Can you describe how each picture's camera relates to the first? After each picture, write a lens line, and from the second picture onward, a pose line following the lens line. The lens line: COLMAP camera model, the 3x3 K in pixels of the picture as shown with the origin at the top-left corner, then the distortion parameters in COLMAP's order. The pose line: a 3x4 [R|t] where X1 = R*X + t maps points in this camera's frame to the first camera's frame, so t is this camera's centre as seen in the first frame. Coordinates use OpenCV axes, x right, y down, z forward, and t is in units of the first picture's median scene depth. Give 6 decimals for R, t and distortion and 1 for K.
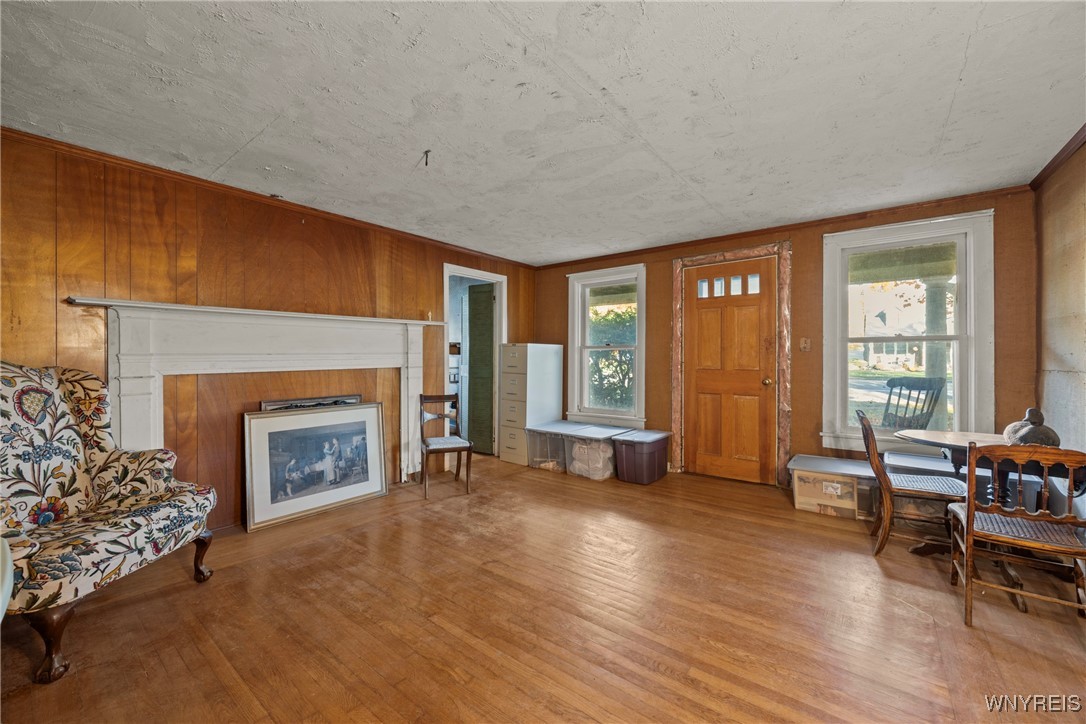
lens RADIAL K [[417.9, 0, 549.8], [0, 417.9, 353.6], [0, 0, 1]] dist [-0.002667, 0.000741]
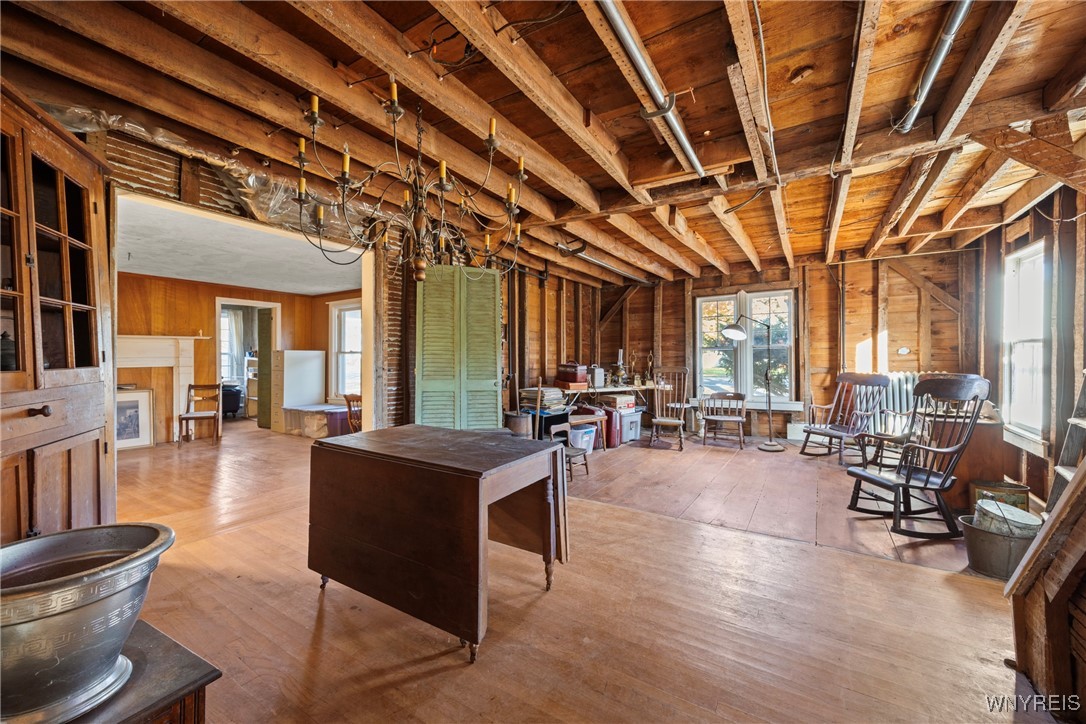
lens RADIAL K [[417.9, 0, 553.8], [0, 417.9, 355.8], [0, 0, 1]] dist [-0.002667, 0.000741]
pose [[0.993504, -0.003990, 0.113731, 0.926333], [0.004090, 0.999991, -0.000642, -0.000743], [-0.113727, 0.001103, 0.993511, -0.737427]]
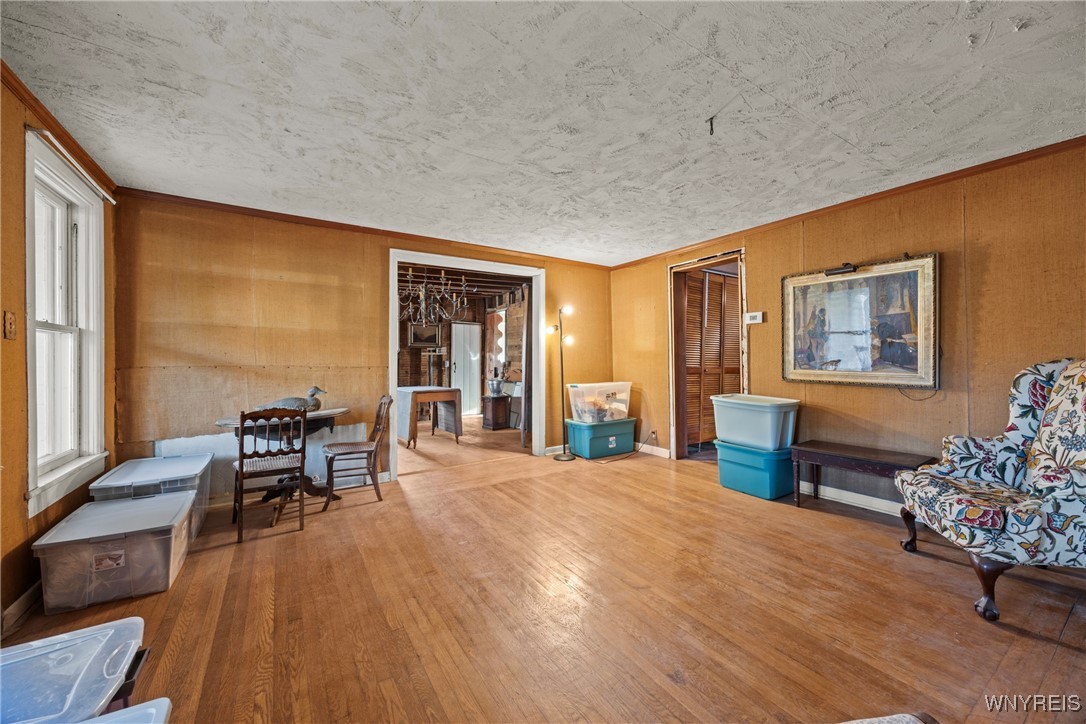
lens RADIAL K [[417.9, 0, 530.0], [0, 417.9, 364.2], [0, 0, 1]] dist [-0.002667, 0.000741]
pose [[-0.937423, -0.001130, 0.348191, -0.146333], [-0.000258, 0.999997, 0.002551, 0.019907], [-0.348192, 0.002301, -0.937420, 1.259575]]
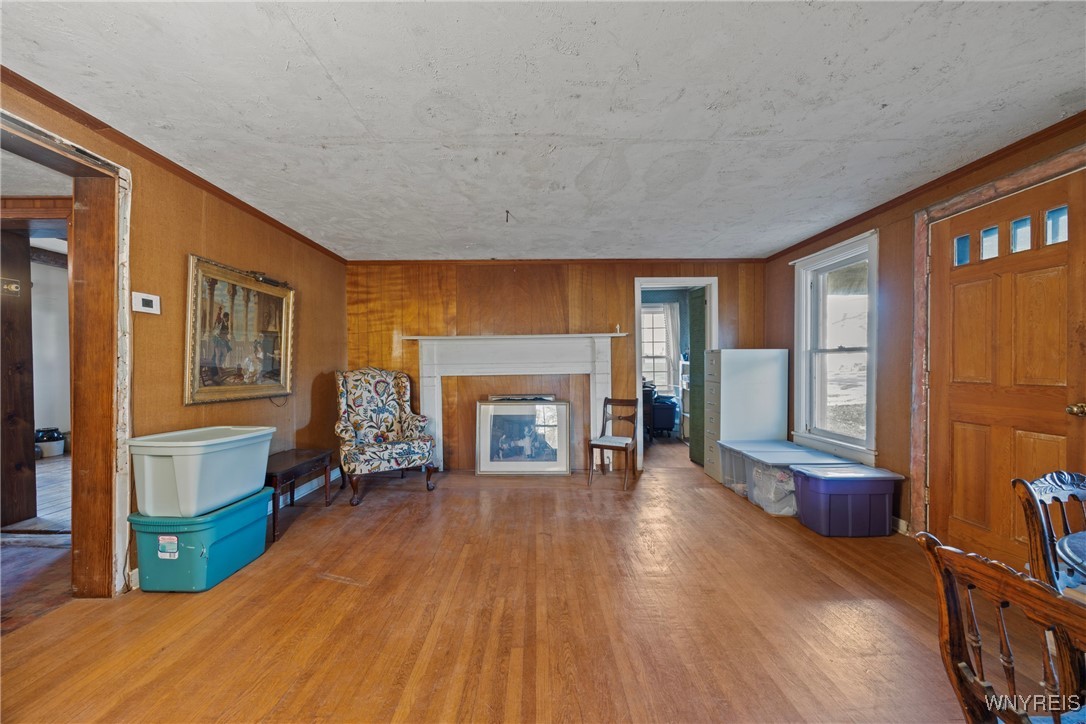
lens RADIAL K [[417.9, 0, 540.8], [0, 417.9, 368.3], [0, 0, 1]] dist [-0.002667, 0.000741]
pose [[0.620729, 0.001777, -0.784023, 0.531121], [0.012337, 0.999851, 0.012033, 0.001417], [0.783928, -0.017142, 0.620615, 0.159574]]
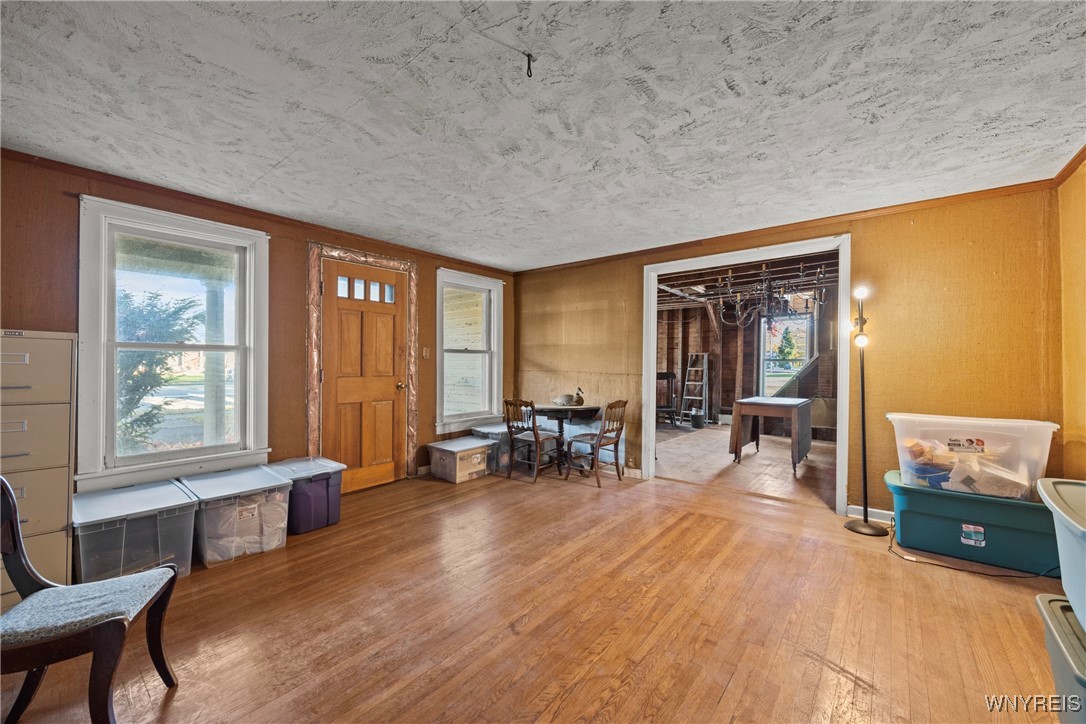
lens RADIAL K [[417.9, 0, 560.4], [0, 417.9, 366.7], [0, 0, 1]] dist [-0.002667, 0.000741]
pose [[0.015813, -0.008967, 0.999835, -0.606252], [-0.013669, 0.999864, 0.009183, 0.000421], [-0.999782, -0.013812, 0.015689, 0.599583]]
